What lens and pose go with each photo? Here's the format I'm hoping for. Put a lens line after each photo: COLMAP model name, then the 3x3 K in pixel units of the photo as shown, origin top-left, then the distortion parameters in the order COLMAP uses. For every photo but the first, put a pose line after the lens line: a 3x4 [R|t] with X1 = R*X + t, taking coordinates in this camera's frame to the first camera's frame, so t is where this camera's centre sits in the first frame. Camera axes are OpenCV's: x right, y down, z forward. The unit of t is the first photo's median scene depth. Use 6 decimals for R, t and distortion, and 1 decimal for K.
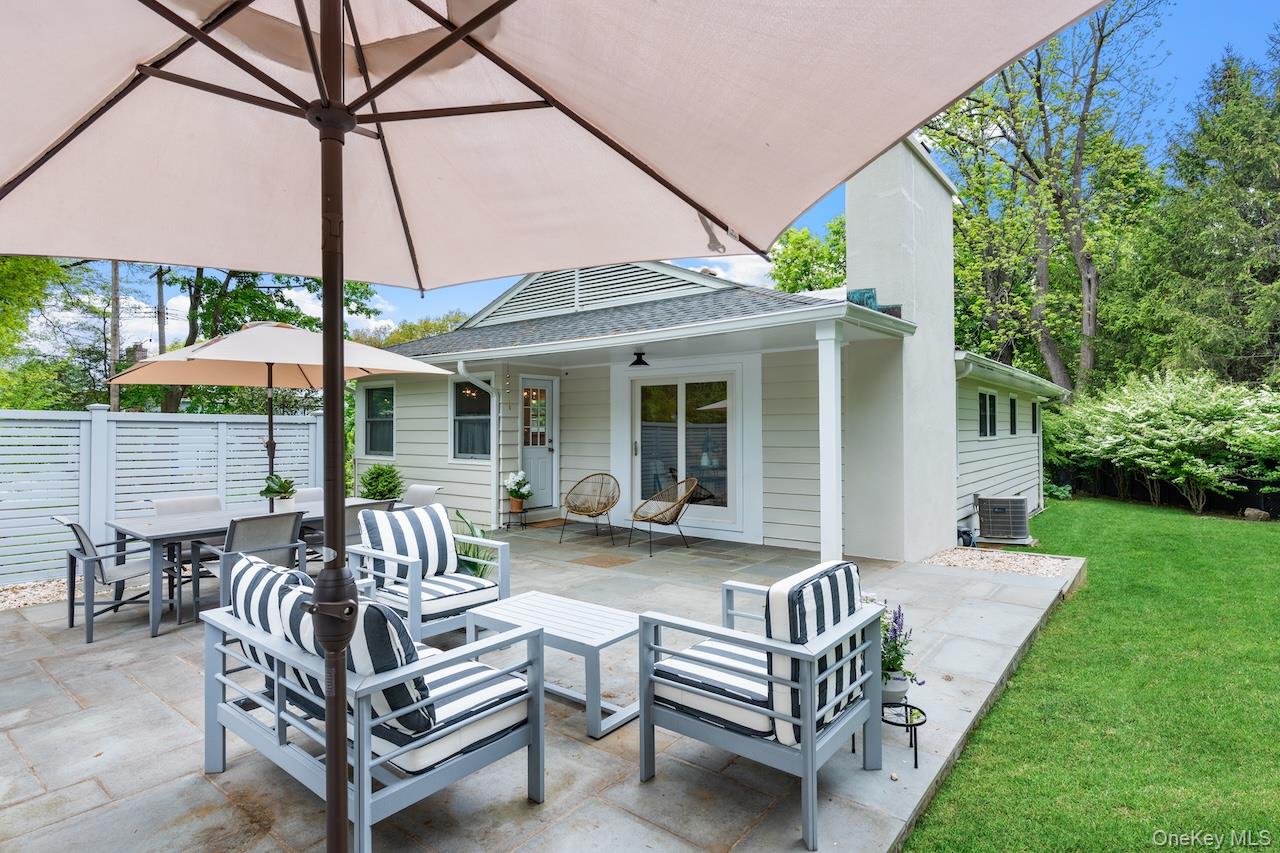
lens RADIAL K [[668.6, 0, 635.2], [0, 668.6, 425.0], [0, 0, 1]] dist [-0.008716, -0.000233]
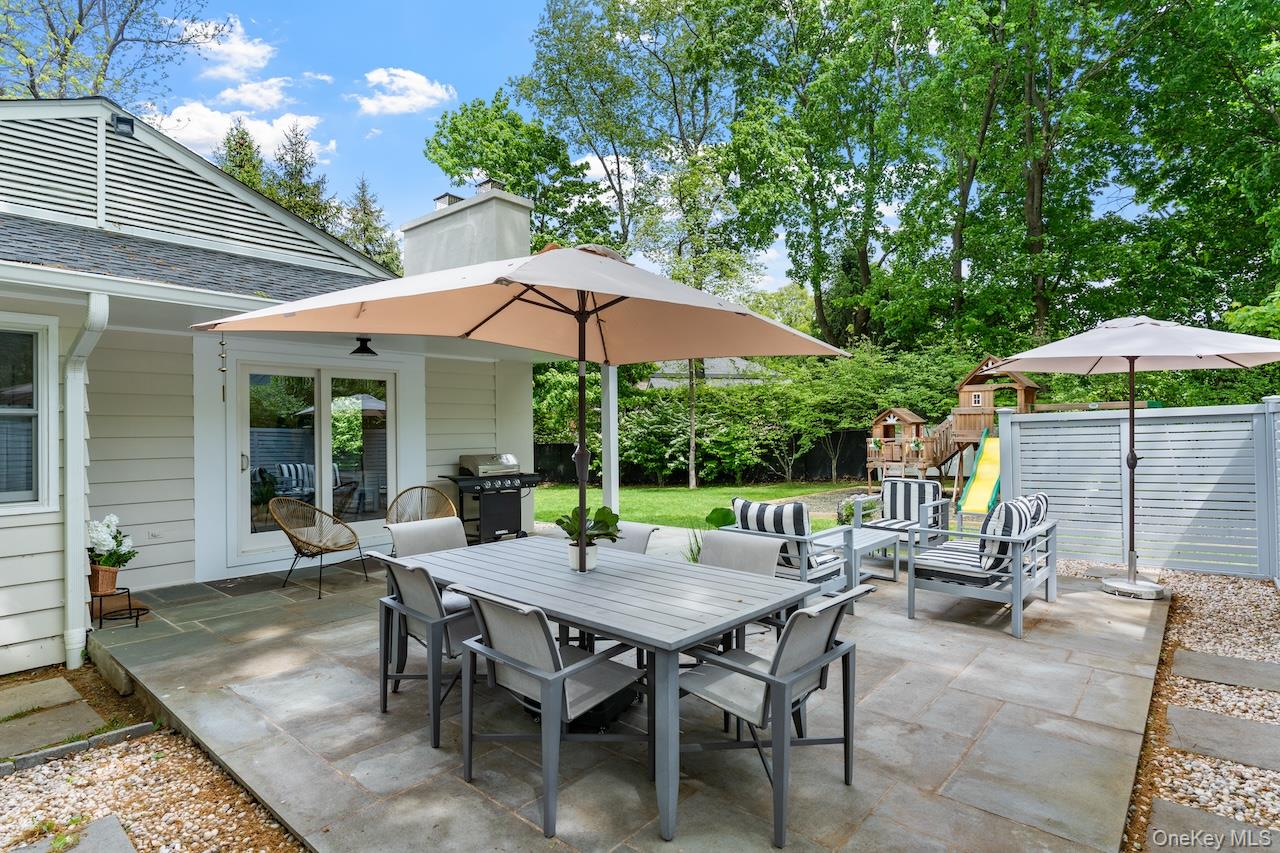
lens RADIAL K [[668.6, 0, 647.0], [0, 668.6, 428.0], [0, 0, 1]] dist [-0.008716, -0.000233]
pose [[0.028272, 0.007020, 0.999576, -1.031997], [0.002789, 0.999971, -0.007101, 0.008290], [-0.999596, 0.002988, 0.028252, 0.837798]]
